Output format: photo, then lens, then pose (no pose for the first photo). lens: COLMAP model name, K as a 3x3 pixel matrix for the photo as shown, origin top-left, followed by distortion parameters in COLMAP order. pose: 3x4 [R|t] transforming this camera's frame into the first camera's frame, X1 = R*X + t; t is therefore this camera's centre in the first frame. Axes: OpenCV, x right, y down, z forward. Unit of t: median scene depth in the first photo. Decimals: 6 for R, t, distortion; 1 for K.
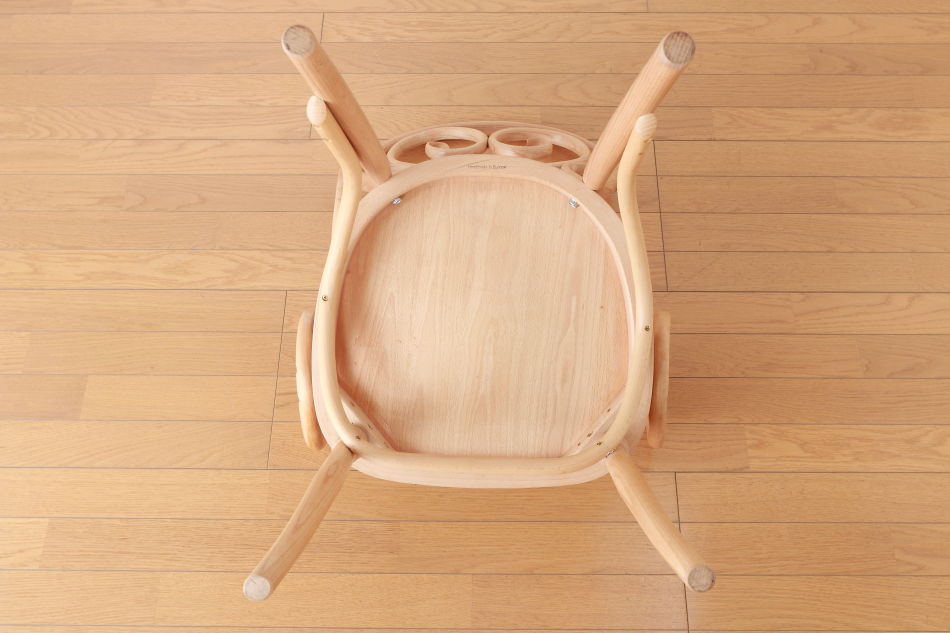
lens RADIAL K [[1245.7, 0, 475.0], [0, 1245.7, 316.5], [0, 0, 1]] dist [-0.012690, -0.017295]
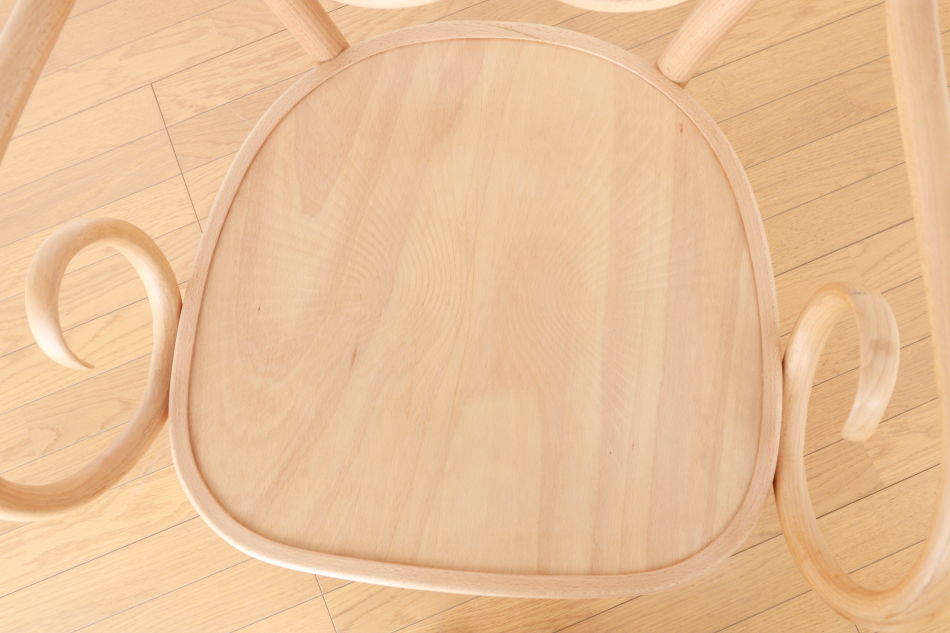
lens RADIAL K [[804.1, 0, 475.0], [0, 804.1, 316.5], [0, 0, 1]] dist [-0.031031, 0.005863]
pose [[0.917321, -0.397753, 0.017735, -0.004041], [0.386221, 0.878137, -0.282327, 0.081797], [0.096722, 0.265834, 0.959154, 0.503584]]
